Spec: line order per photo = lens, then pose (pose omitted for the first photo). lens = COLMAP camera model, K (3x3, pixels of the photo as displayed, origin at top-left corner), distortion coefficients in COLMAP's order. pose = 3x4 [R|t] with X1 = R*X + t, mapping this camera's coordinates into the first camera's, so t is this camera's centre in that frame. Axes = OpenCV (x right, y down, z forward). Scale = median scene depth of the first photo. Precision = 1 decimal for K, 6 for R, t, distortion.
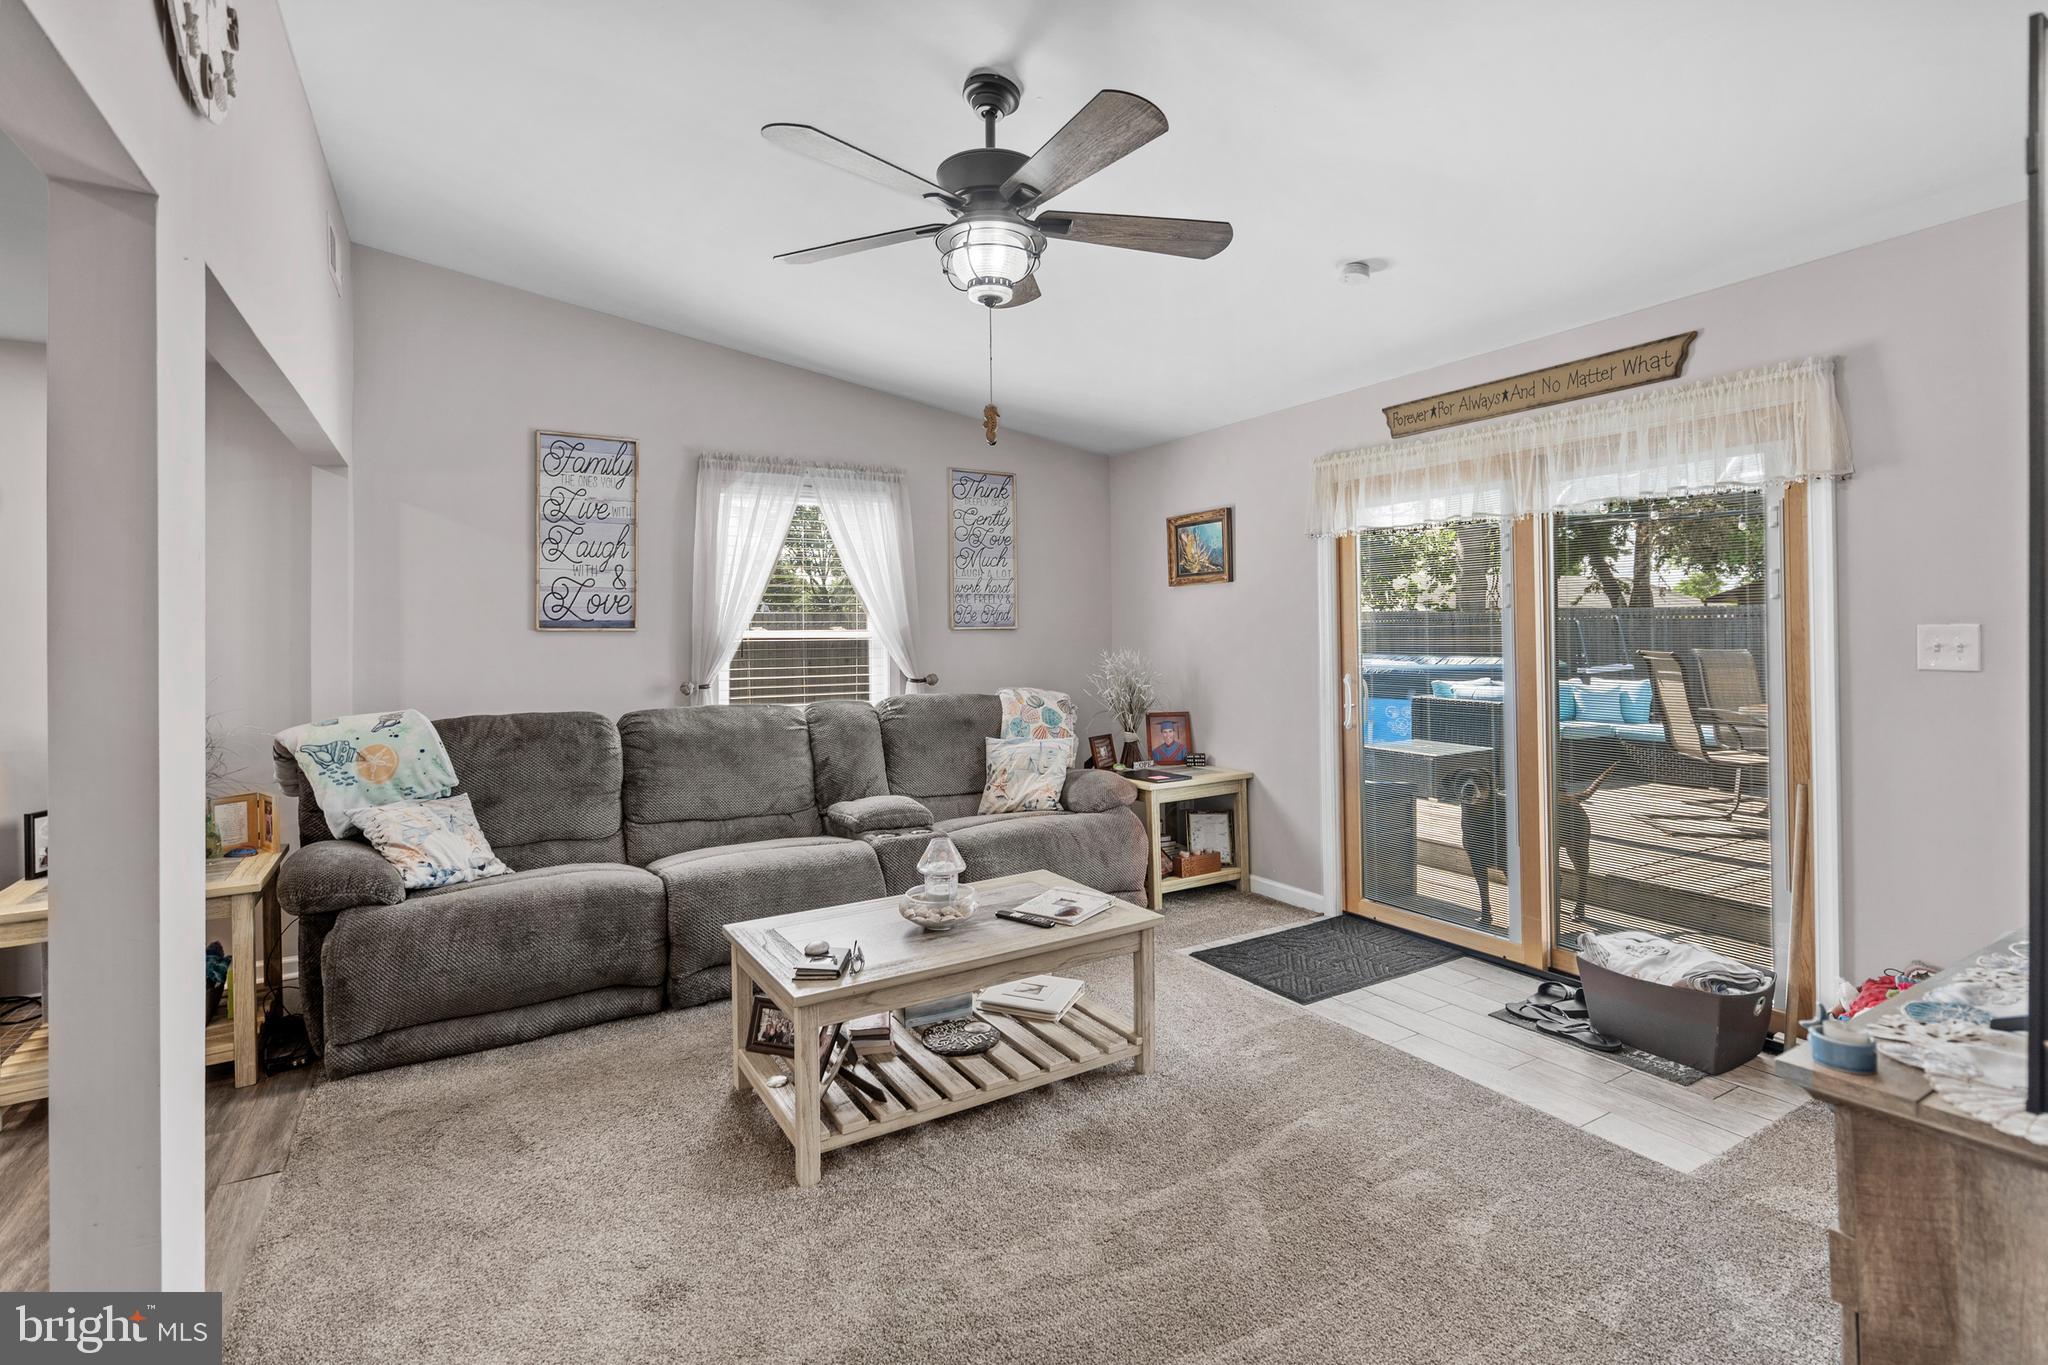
lens RADIAL K [[956.6, 0, 1028.7], [0, 956.6, 627.8], [0, 0, 1]] dist [-0.000883, 0.001133]
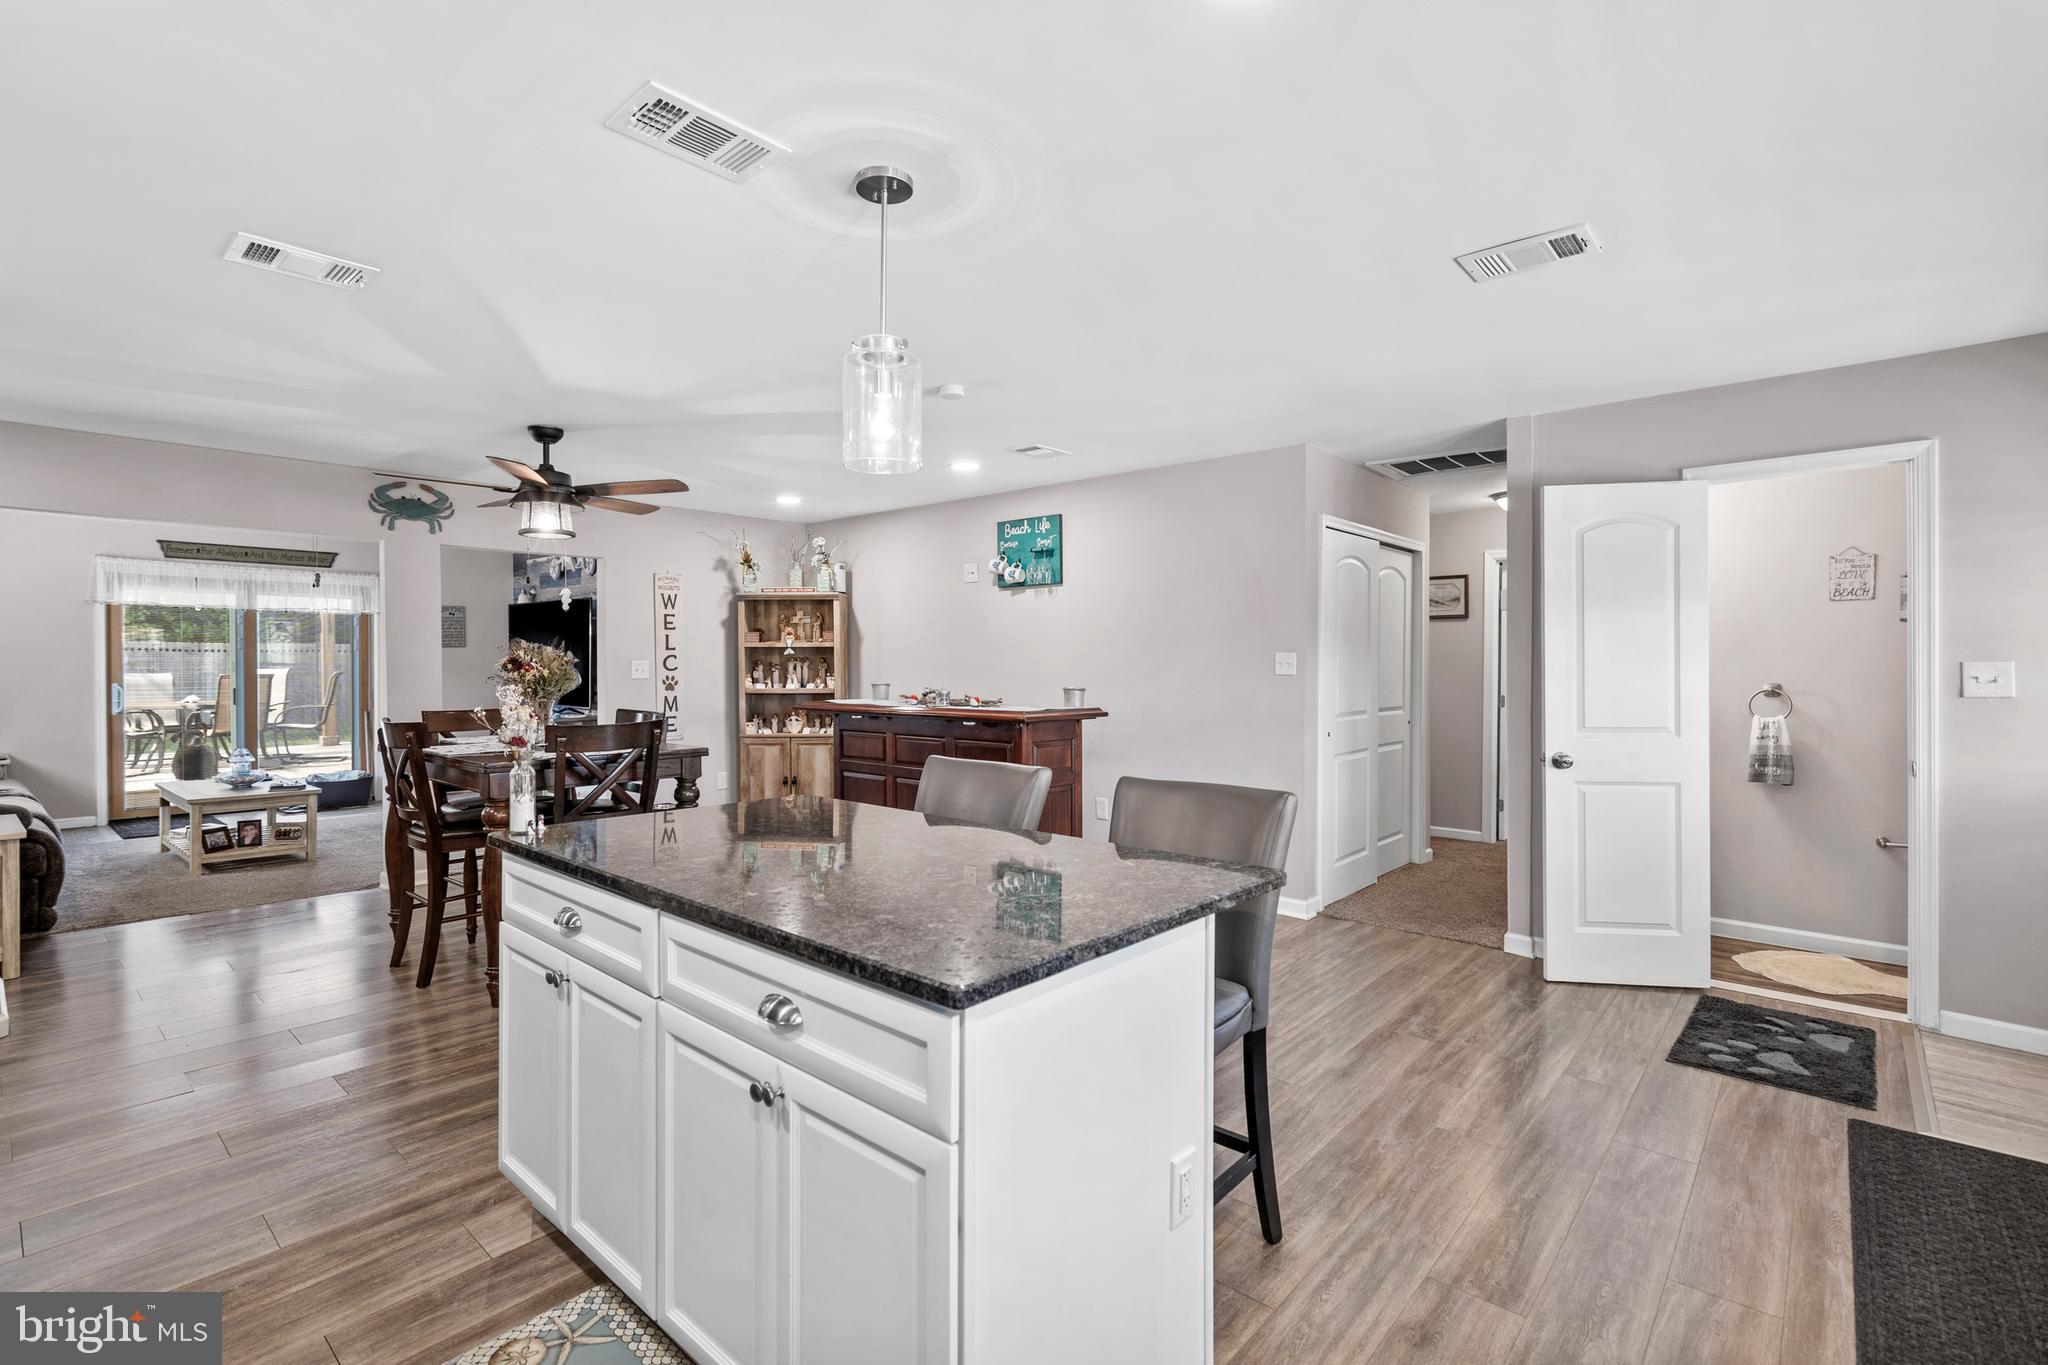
lens RADIAL K [[937.7, 0, 1026.5], [0, 937.7, 669.3], [0, 0, 1]] dist [0.000817, 0.000914]
pose [[-0.304294, 0.000969, 0.952578, -1.919207], [-0.002481, 0.999995, -0.001810, 0.022913], [-0.952575, -0.002914, -0.304290, -0.062805]]
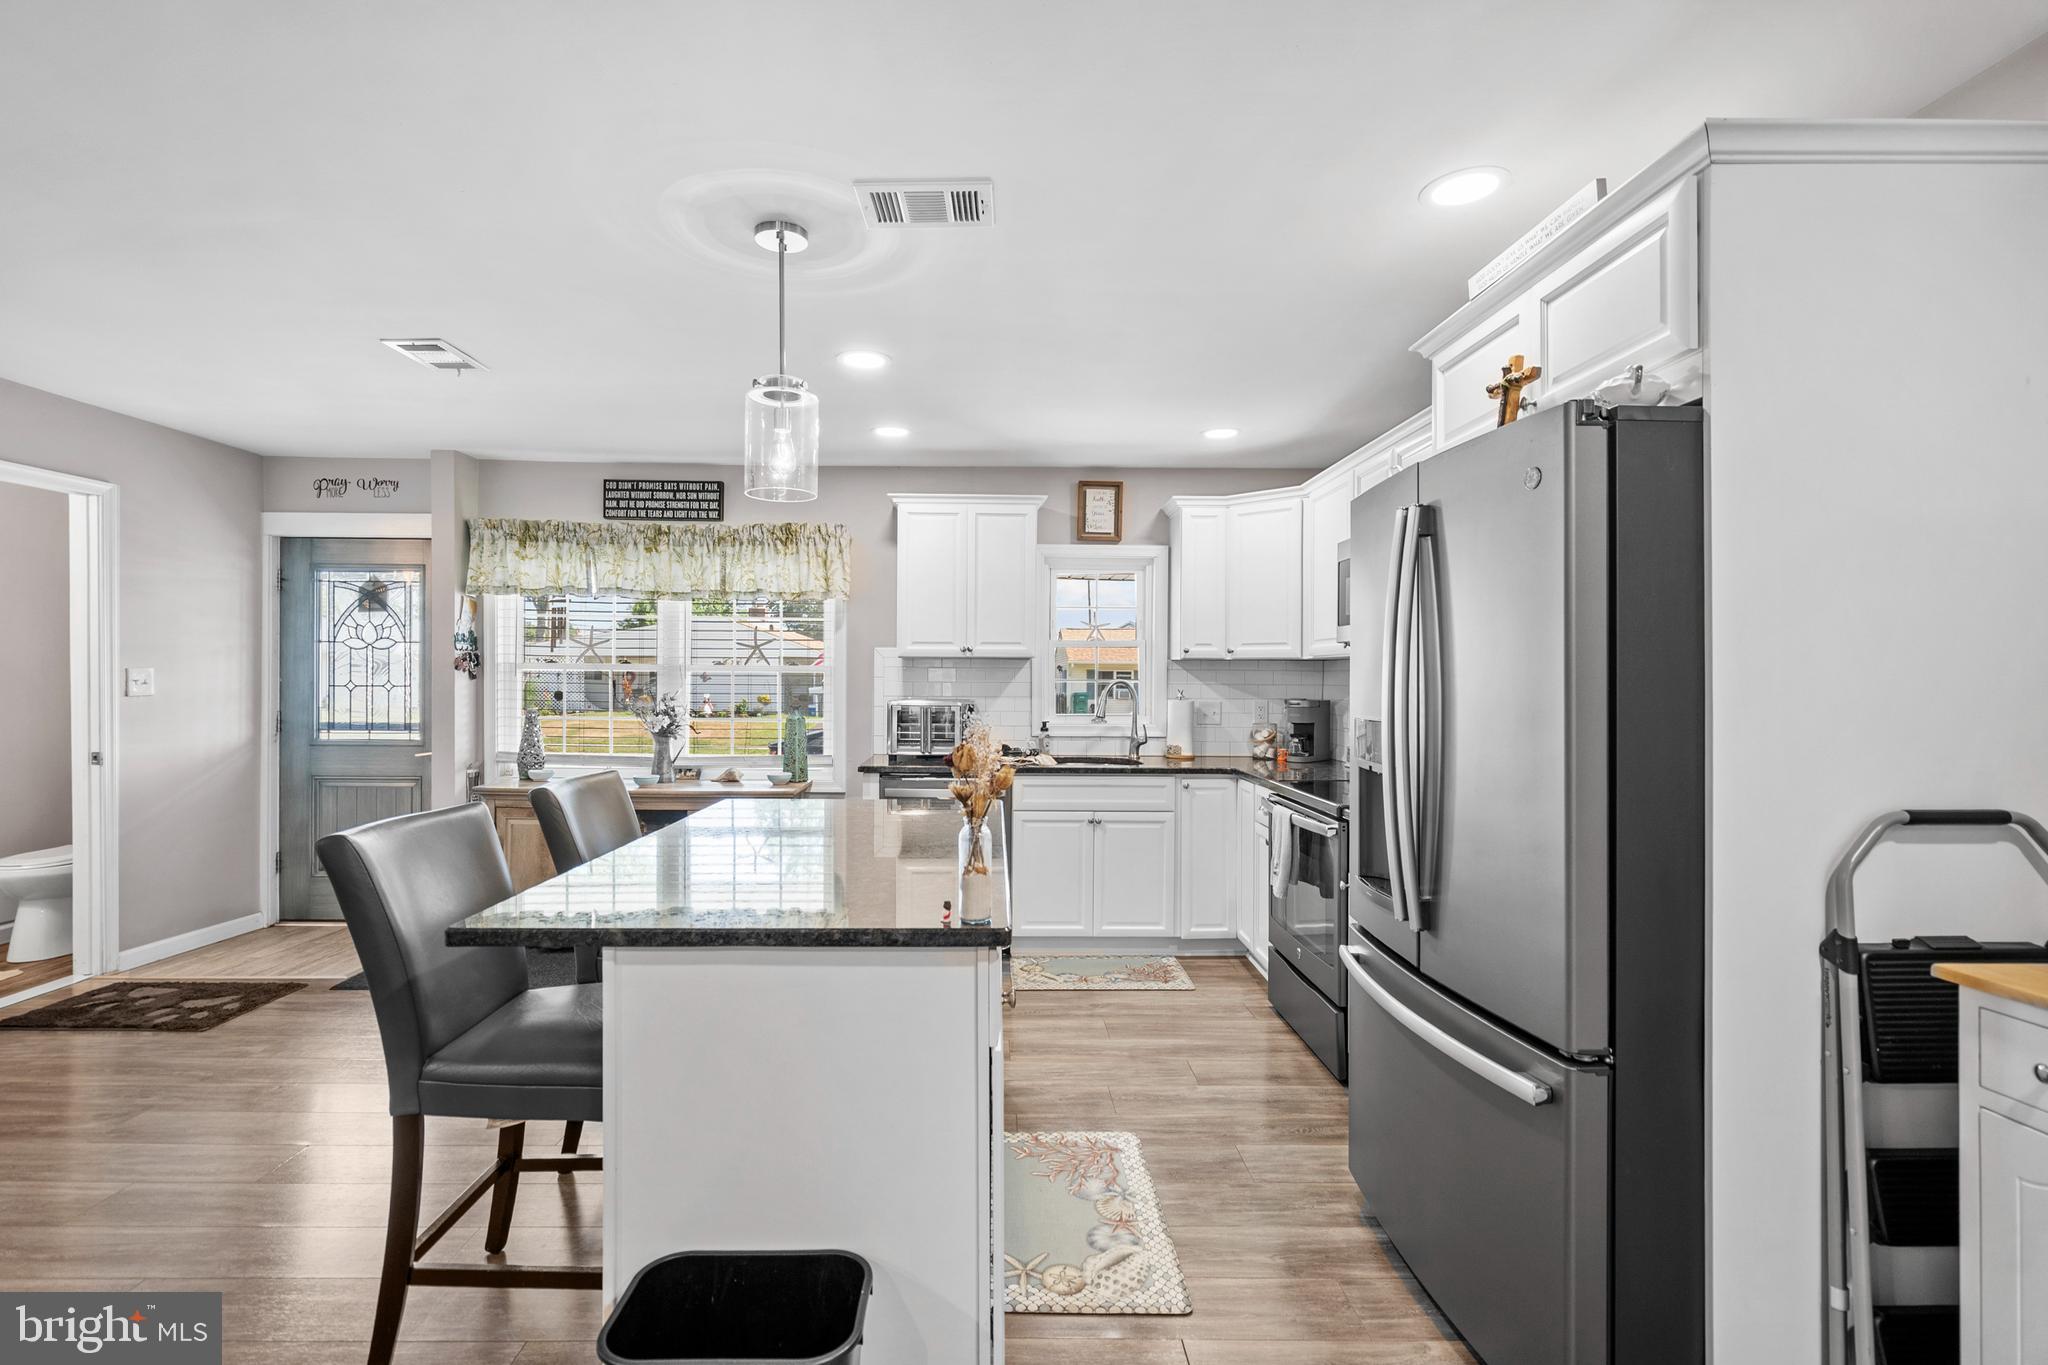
lens RADIAL K [[944.3, 0, 1010.4], [0, 944.3, 673.4], [0, 0, 1]] dist [-0.000918, 0.000584]
pose [[-0.497020, 0.002798, -0.867735, -0.993129], [0.001076, 0.999996, 0.002609, 0.016476], [0.867739, 0.000363, -0.497021, 0.250224]]
